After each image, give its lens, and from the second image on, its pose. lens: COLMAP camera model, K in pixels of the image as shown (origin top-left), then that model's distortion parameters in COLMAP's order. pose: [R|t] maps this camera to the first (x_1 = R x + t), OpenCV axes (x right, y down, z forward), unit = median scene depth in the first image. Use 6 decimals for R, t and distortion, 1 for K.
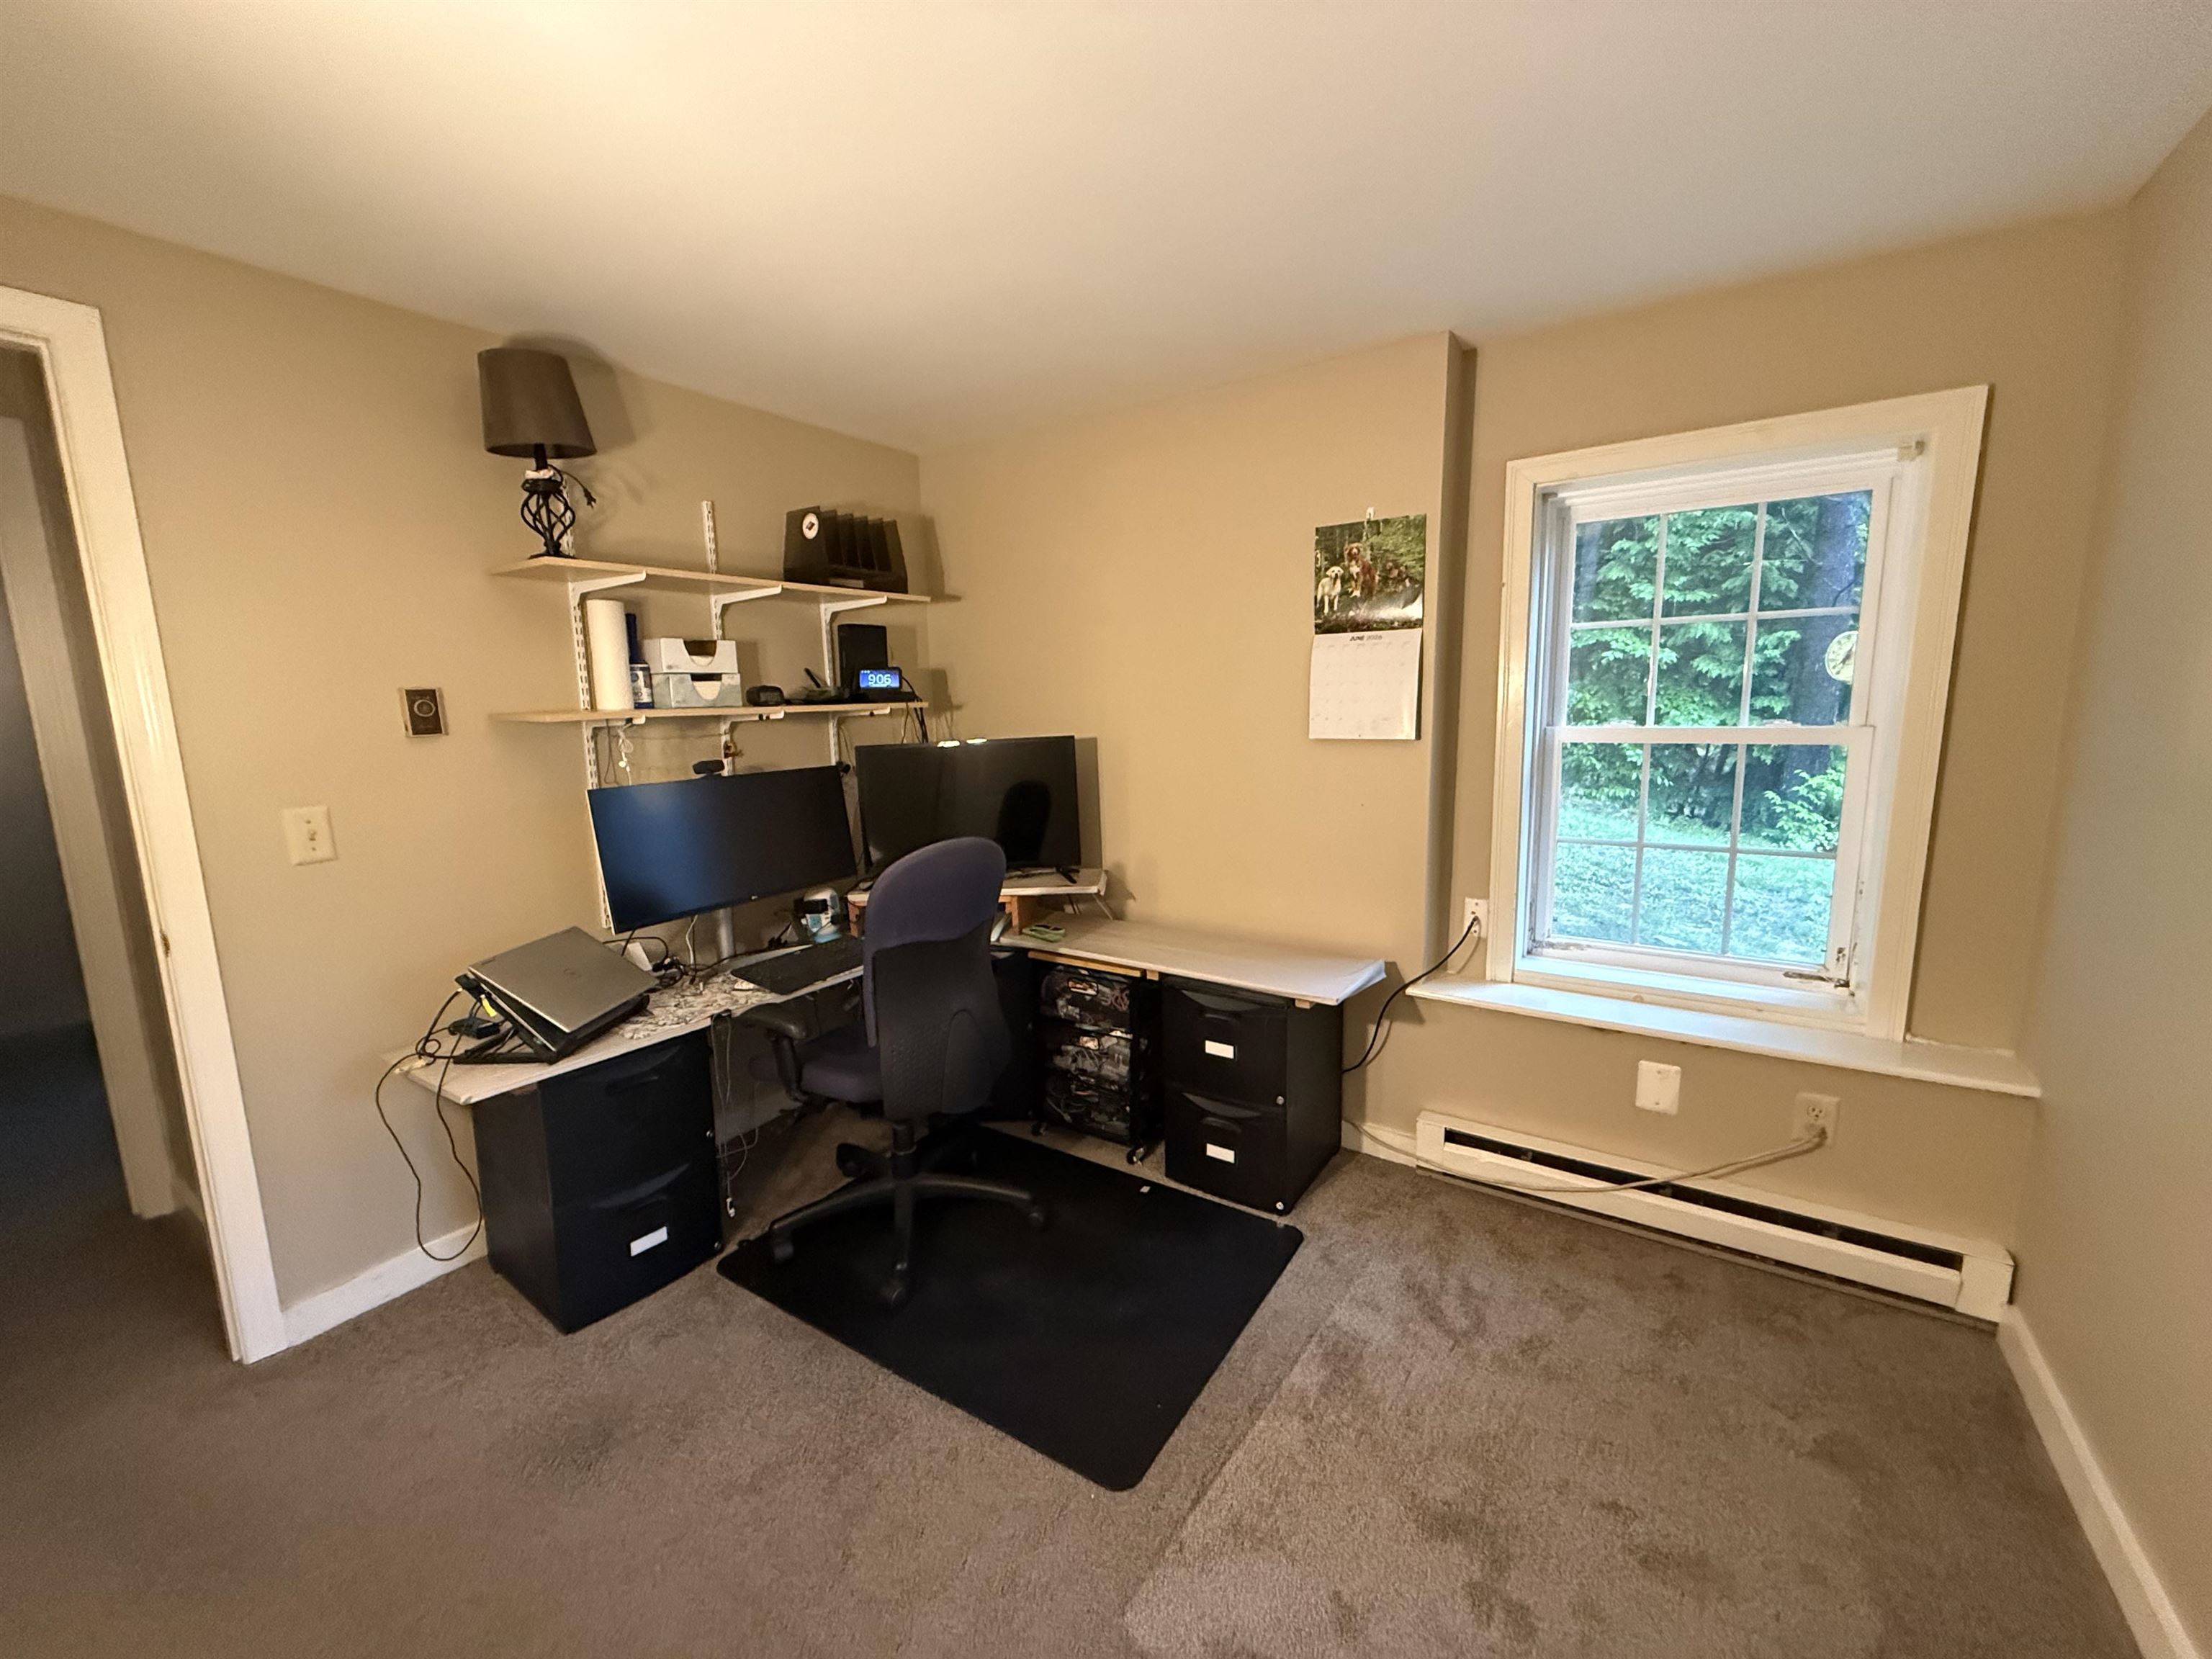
lens RADIAL K [[881.8, 0, 1106.0], [0, 881.8, 829.5], [0, 0, 1]] dist [-0.001298, -0.000022]
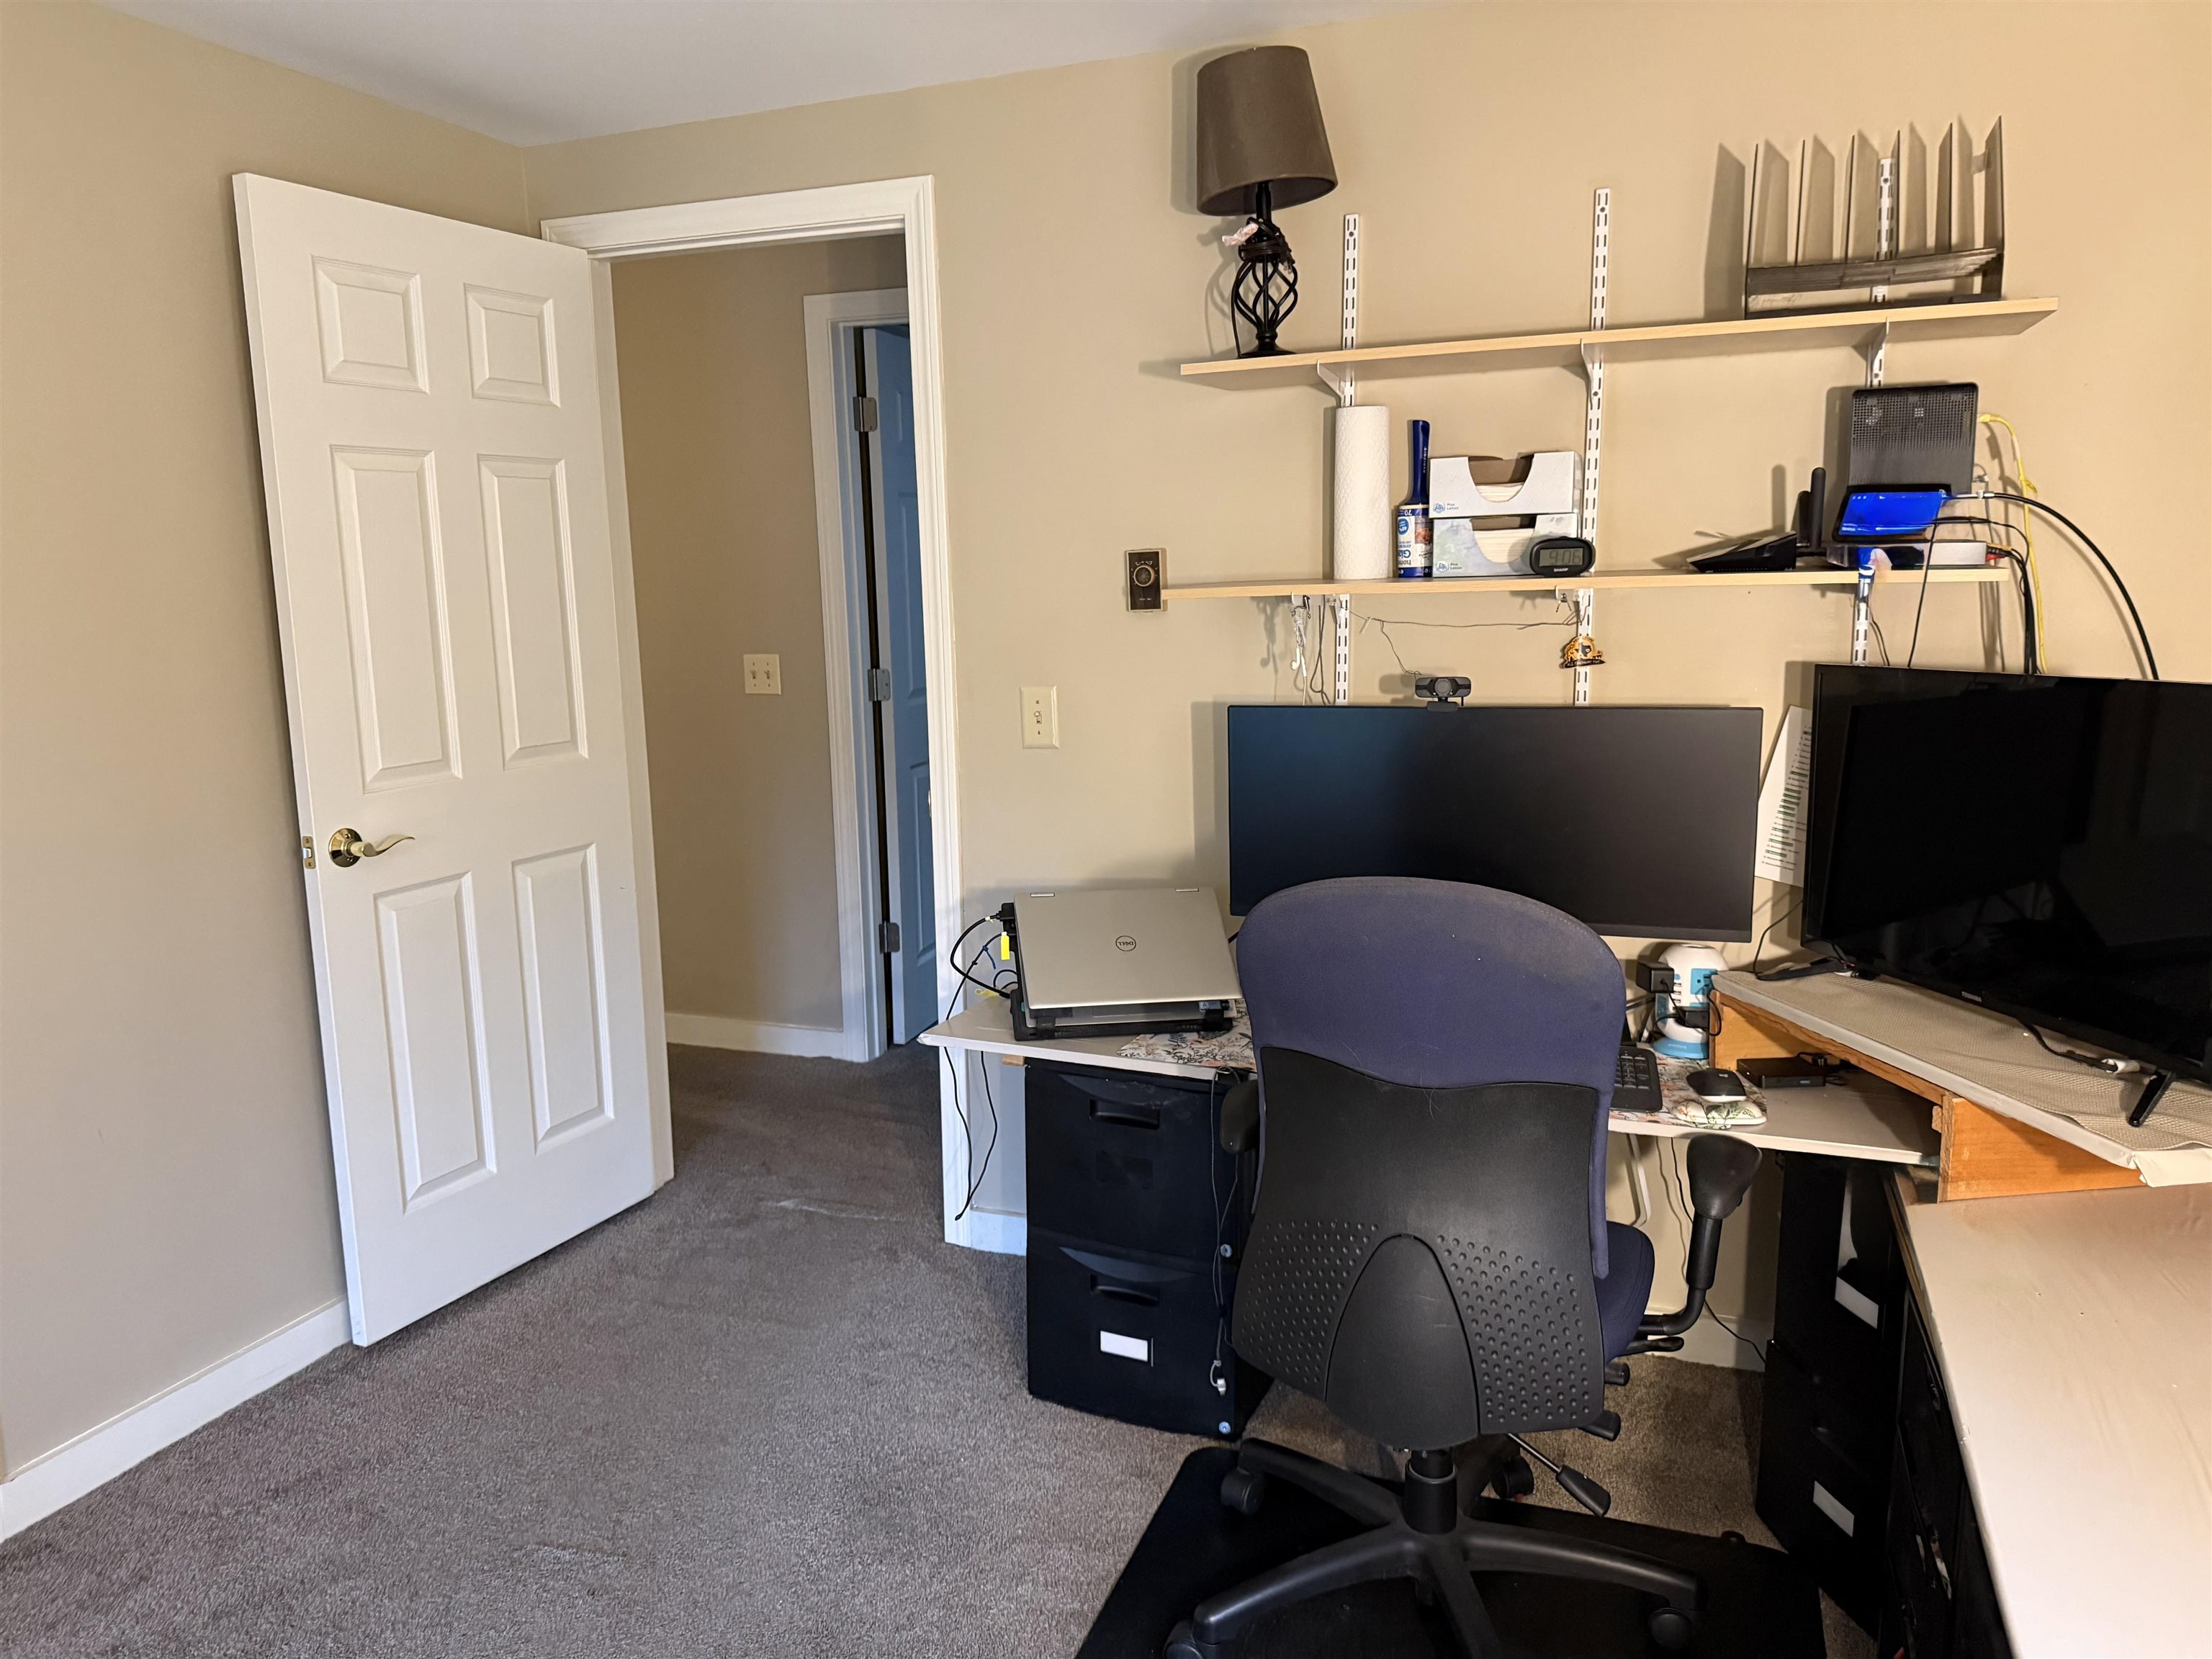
lens RADIAL K [[1593.4, 0, 1116.2], [0, 1593.4, 832.8], [0, 0, 1]] dist [0.187192, -0.270384]
pose [[0.201061, 0.177505, -0.963362, 0.553513], [-0.134106, 0.979174, 0.152429, -0.107897], [0.970356, 0.098545, 0.220678, 0.577569]]
